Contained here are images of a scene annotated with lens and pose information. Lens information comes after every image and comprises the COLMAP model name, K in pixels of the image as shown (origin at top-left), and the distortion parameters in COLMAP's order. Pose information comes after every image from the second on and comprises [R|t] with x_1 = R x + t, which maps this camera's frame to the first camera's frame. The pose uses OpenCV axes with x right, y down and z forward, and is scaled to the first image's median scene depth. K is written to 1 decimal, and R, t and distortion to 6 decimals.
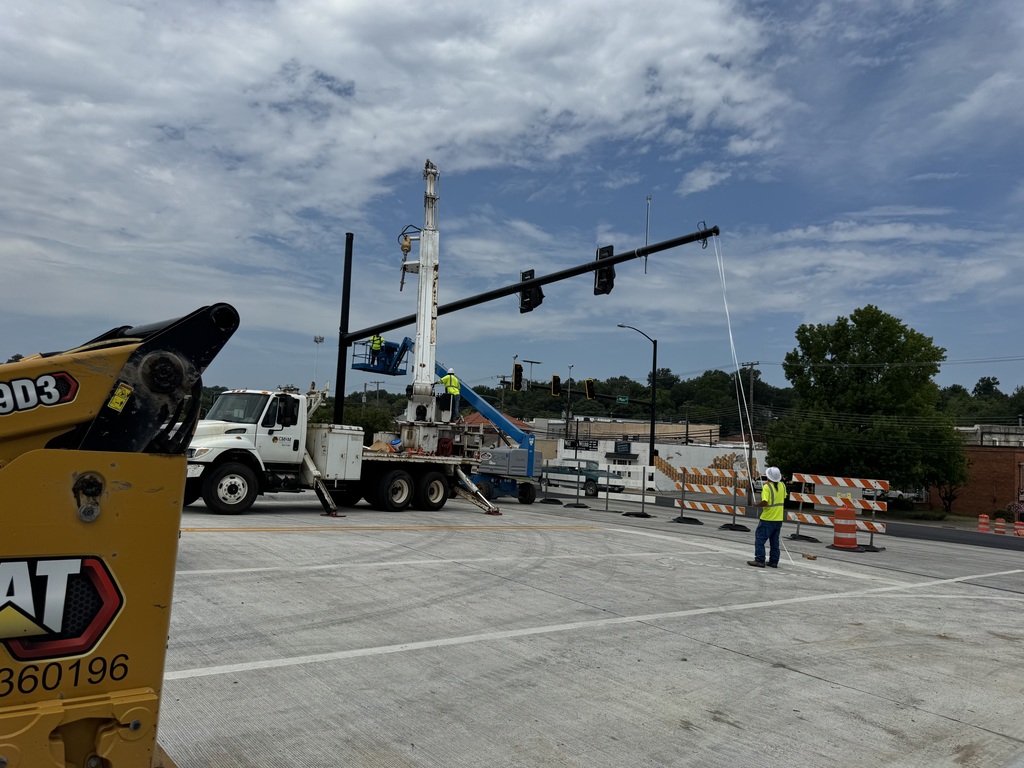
lens RADIAL K [[709.5, 0, 512.0], [0, 709.5, 384.0], [0, 0, 1]] dist [0.195031, 0.000077]
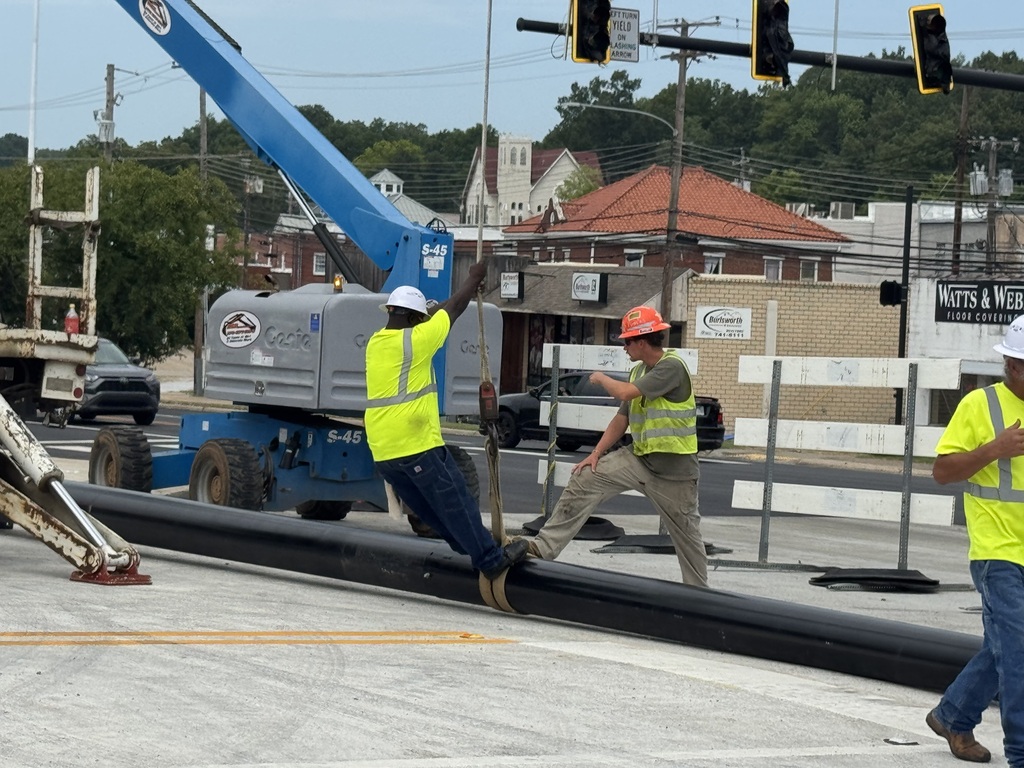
lens RADIAL K [[2805.5, 0, 512.0], [0, 2805.5, 384.0], [0, 0, 1]] dist [0.076785, 0.699084]
pose [[0.991055, -0.011845, -0.132928, 0.169568], [0.025854, 0.994224, 0.104161, 0.029368], [0.130927, -0.106666, 0.985637, 0.141769]]
